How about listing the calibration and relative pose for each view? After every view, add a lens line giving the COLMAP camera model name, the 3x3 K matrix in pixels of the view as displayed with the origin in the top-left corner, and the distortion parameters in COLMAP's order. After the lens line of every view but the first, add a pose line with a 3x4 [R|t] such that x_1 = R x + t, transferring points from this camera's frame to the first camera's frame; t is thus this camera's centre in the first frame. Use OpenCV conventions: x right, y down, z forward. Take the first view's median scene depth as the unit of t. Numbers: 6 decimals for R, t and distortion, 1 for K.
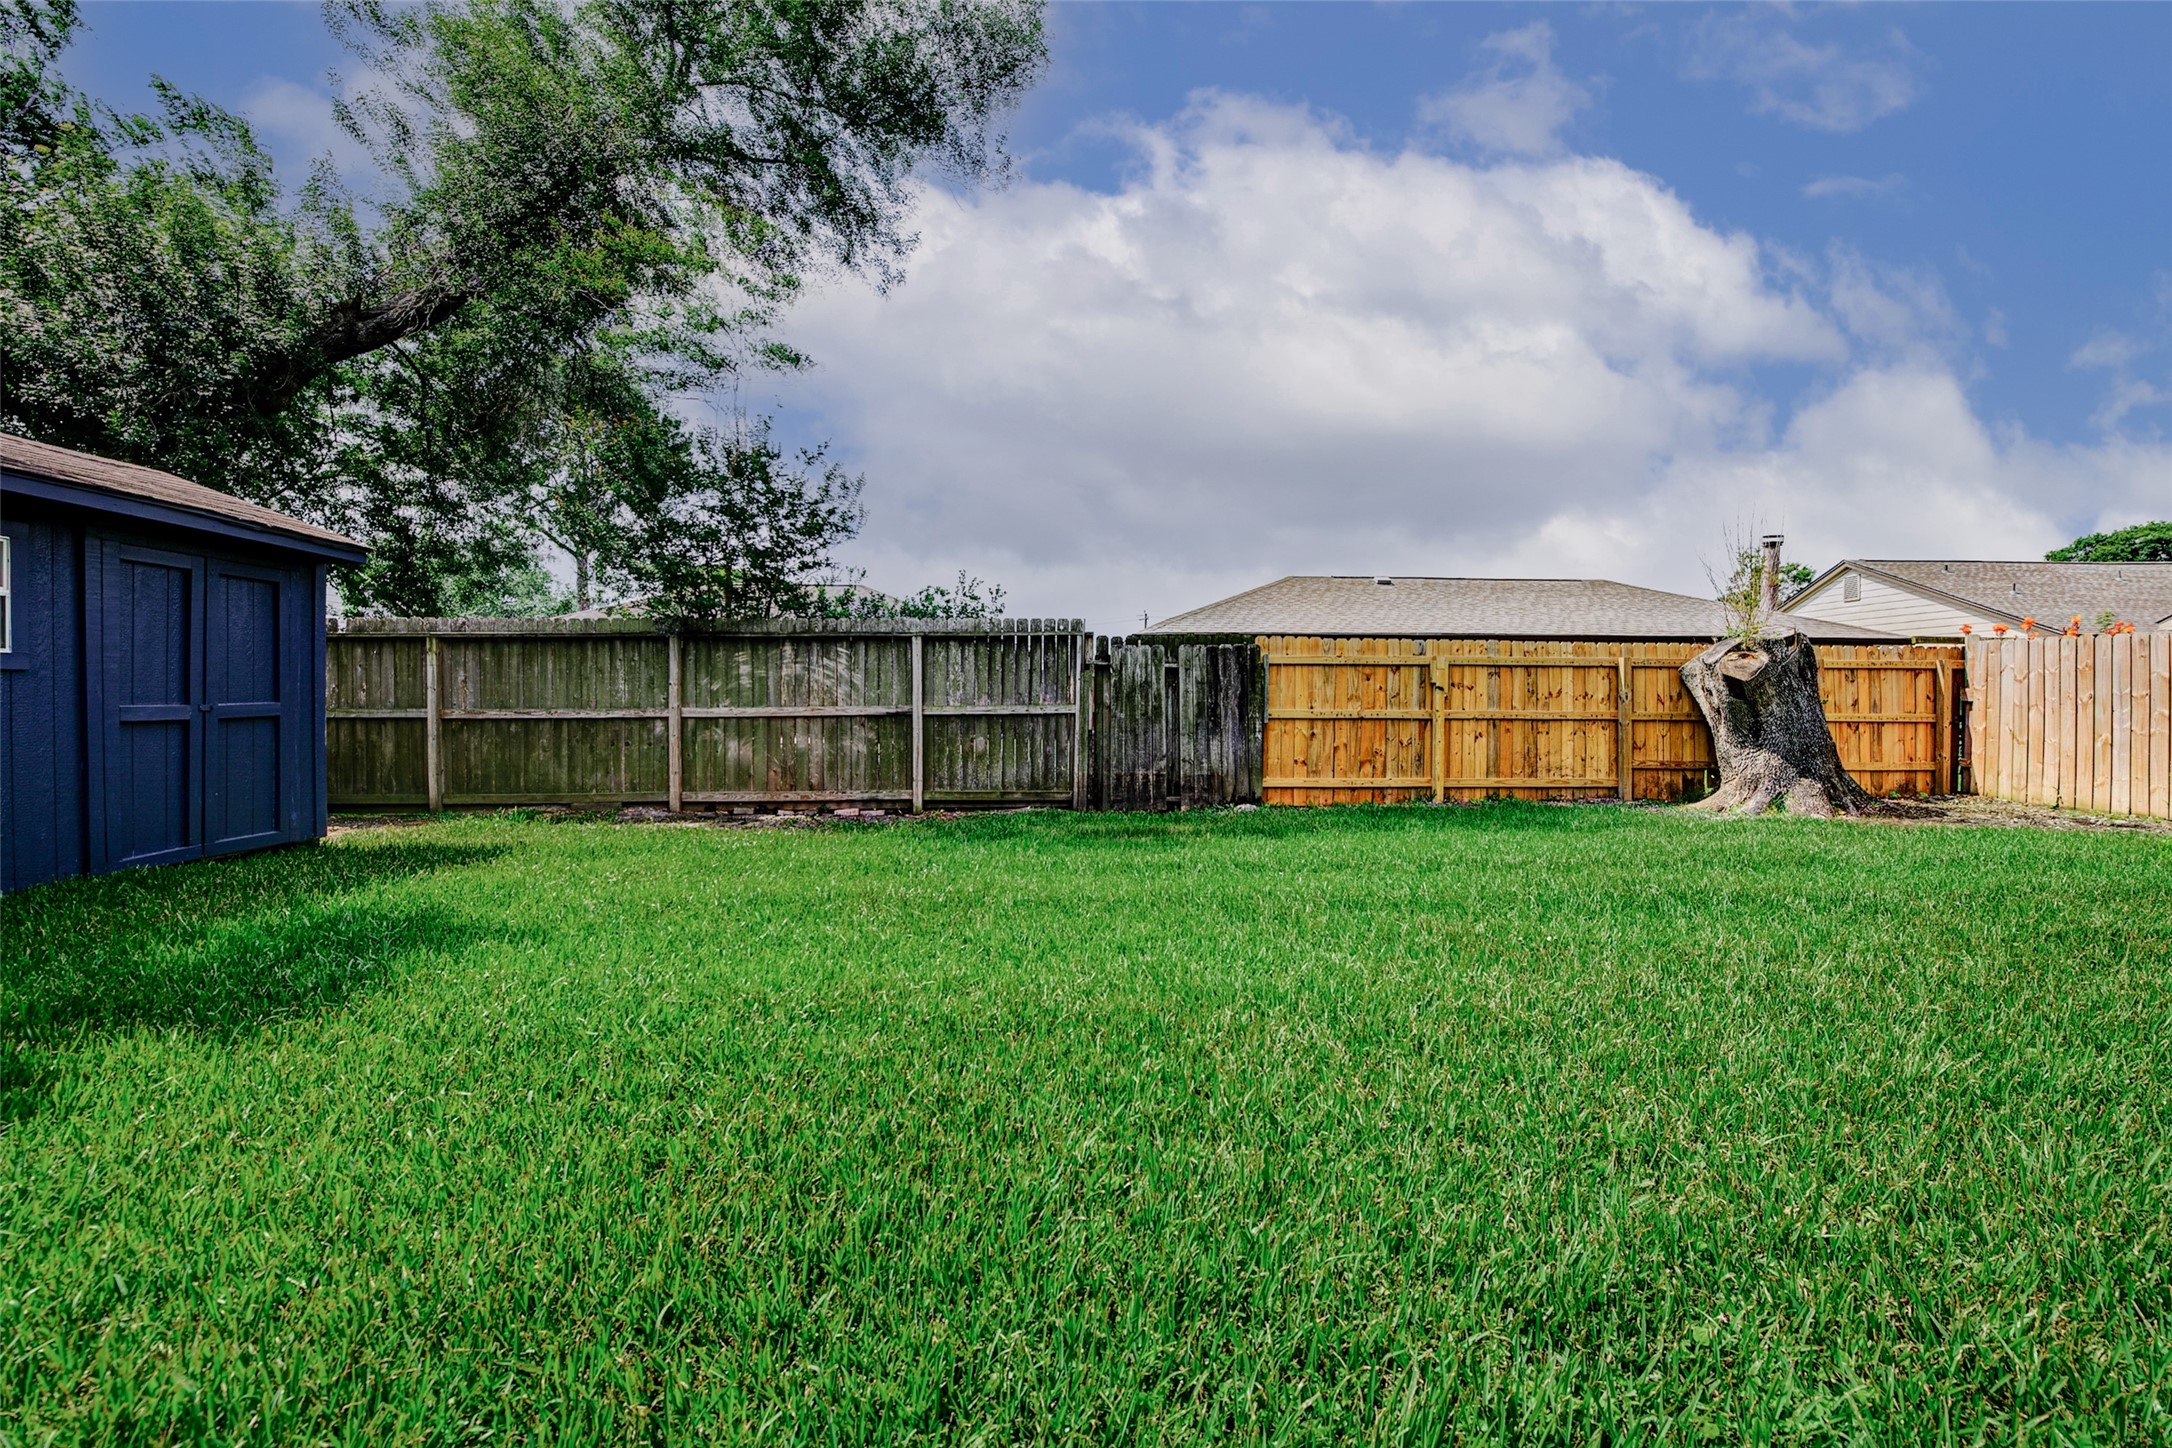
lens RADIAL K [[890.5, 0, 1088.2], [0, 890.5, 713.9], [0, 0, 1]] dist [-0.021324, 0.001532]
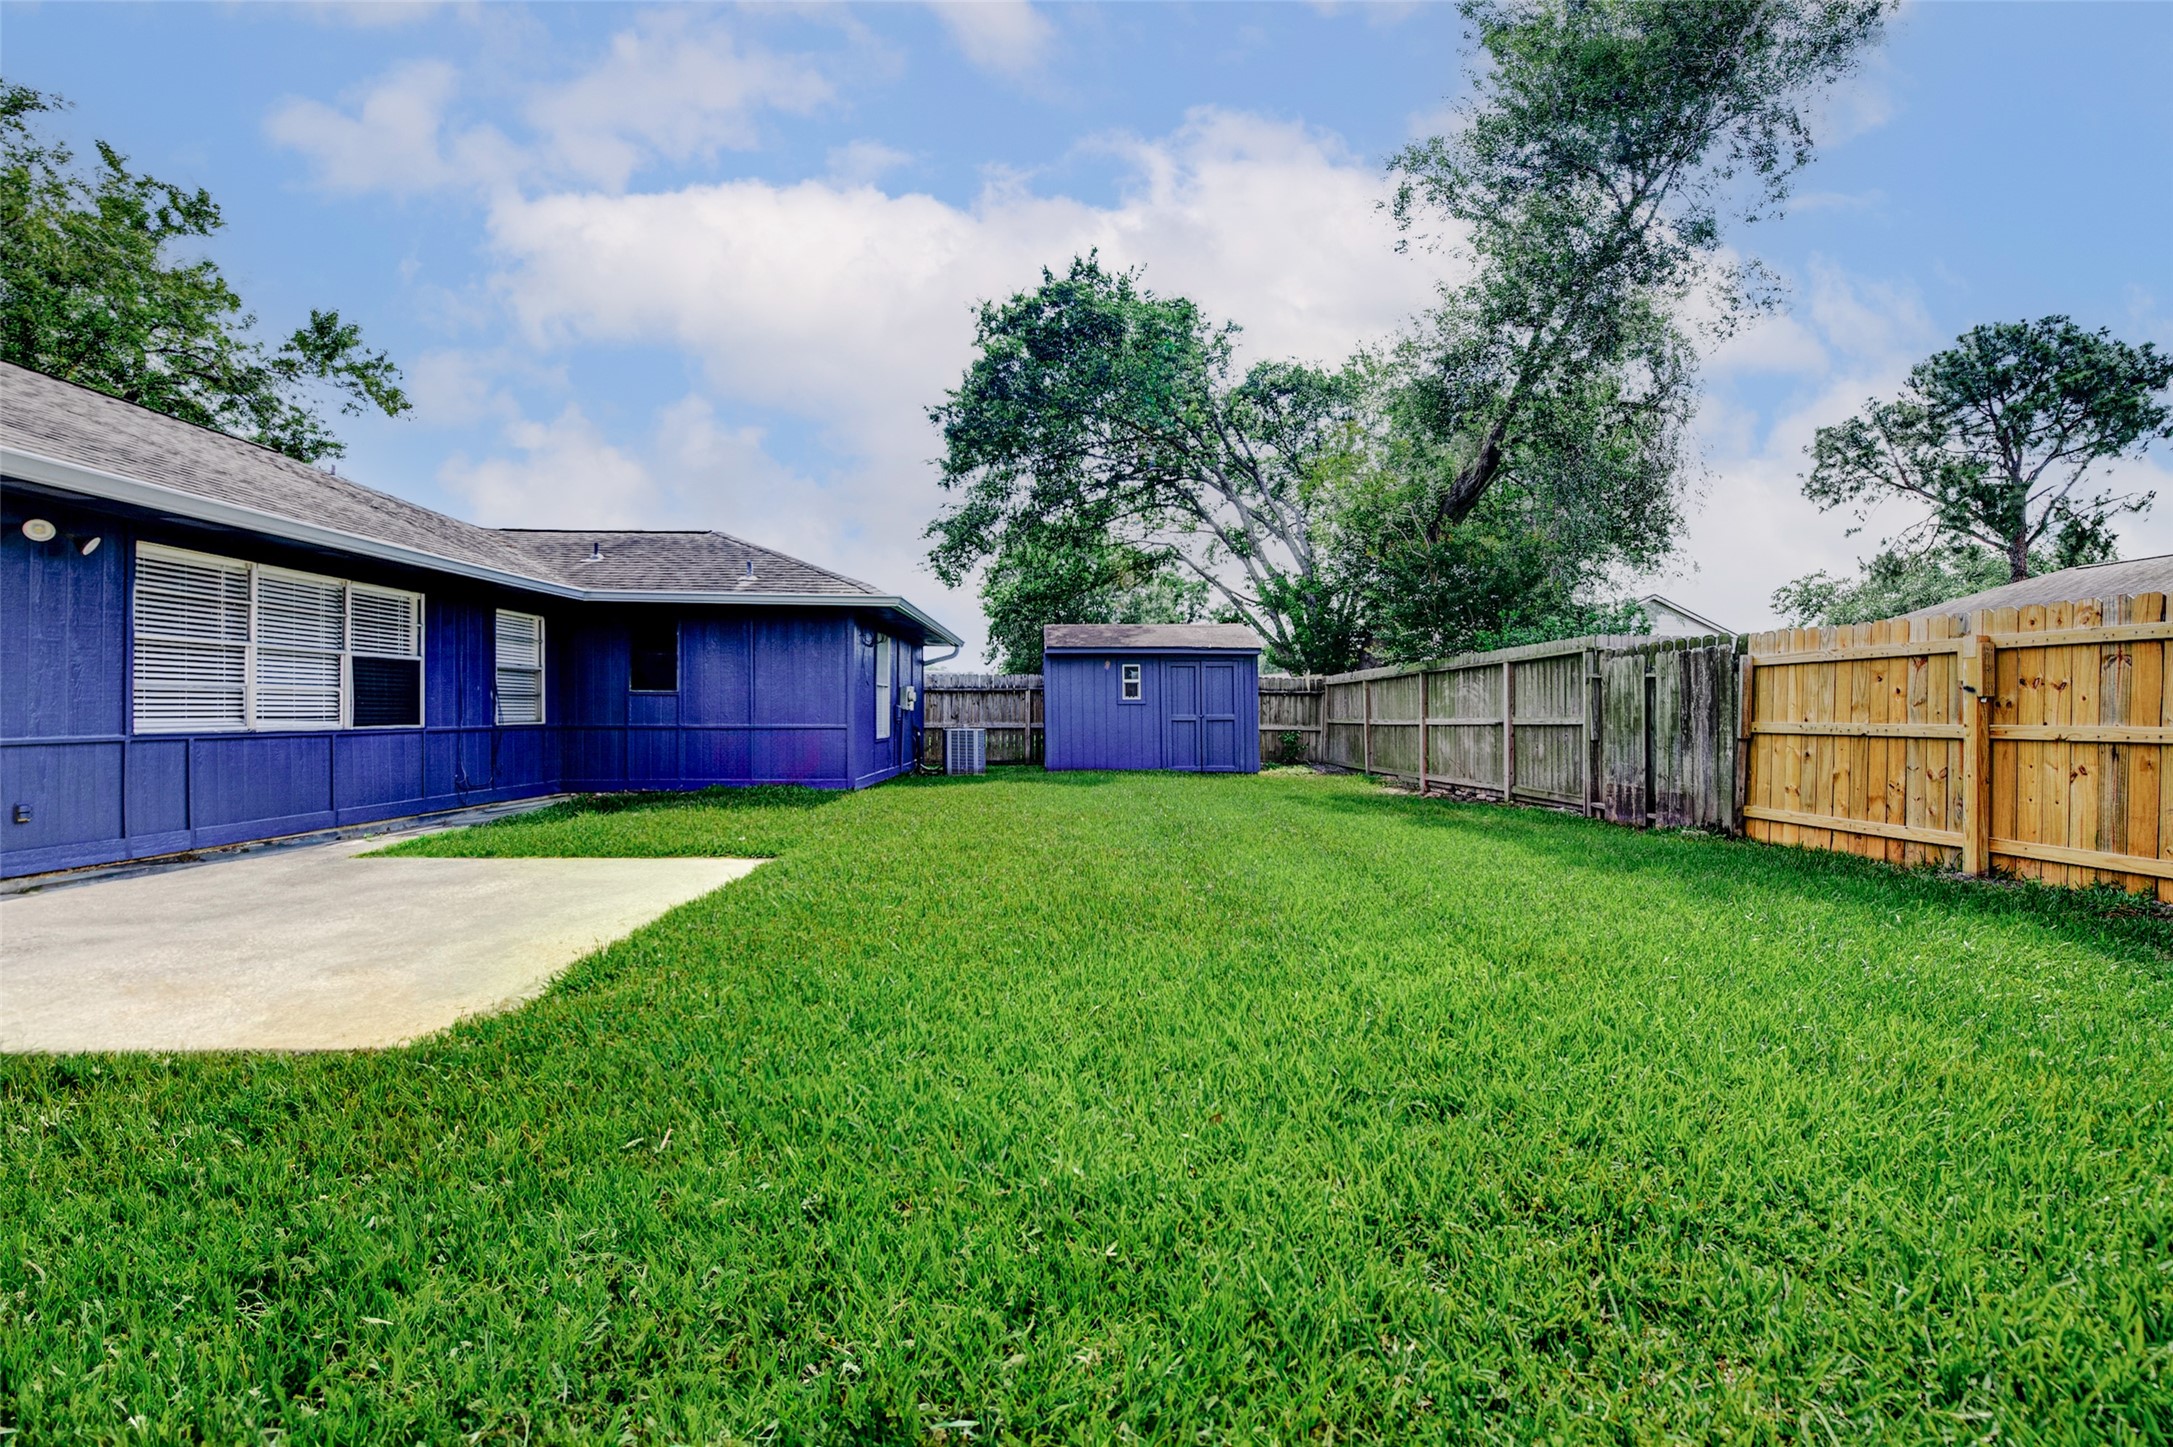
lens RADIAL K [[890.9, 0, 1099.1], [0, 890.9, 712.2], [0, 0, 1]] dist [-0.021324, 0.001532]
pose [[0.013743, -0.005055, -0.999893, 1.027246], [-0.014724, 0.999878, -0.005257, -0.000914], [0.999797, 0.014795, 0.013667, 0.397782]]
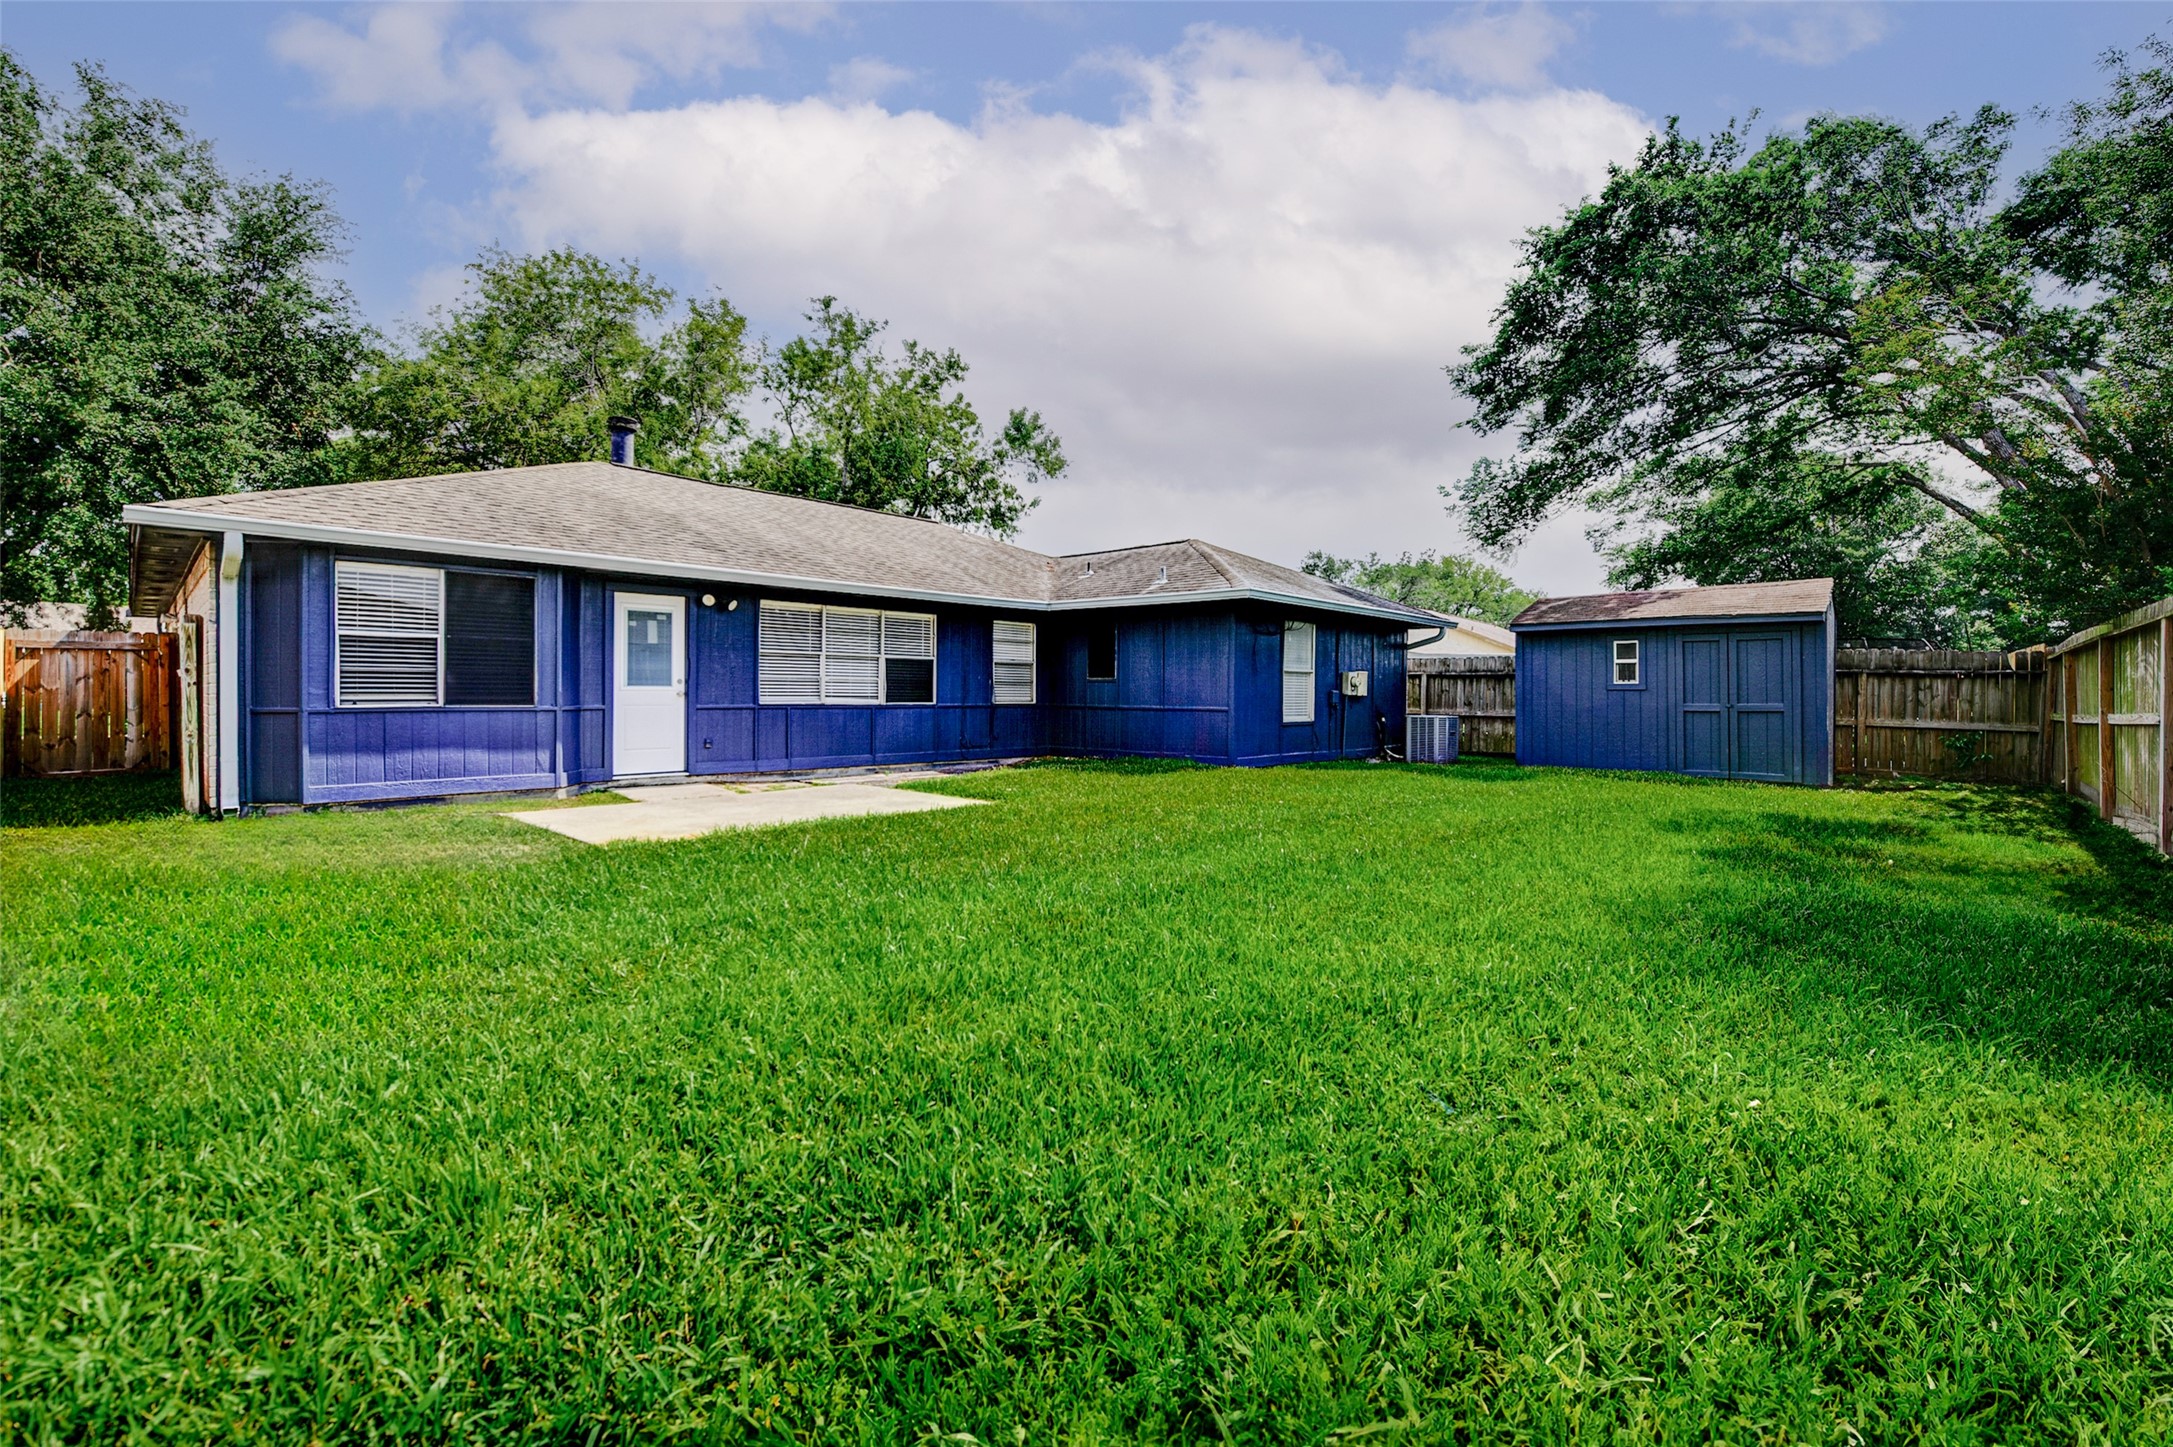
lens RADIAL K [[914.5, 0, 1088.2], [0, 914.5, 725.8], [0, 0, 1]] dist [-0.022685, -0.001845]
pose [[-0.720742, 0.011911, -0.693101, 0.917621], [-0.021402, 0.998993, 0.039423, -0.006957], [0.692873, 0.043248, -0.719762, 0.888114]]
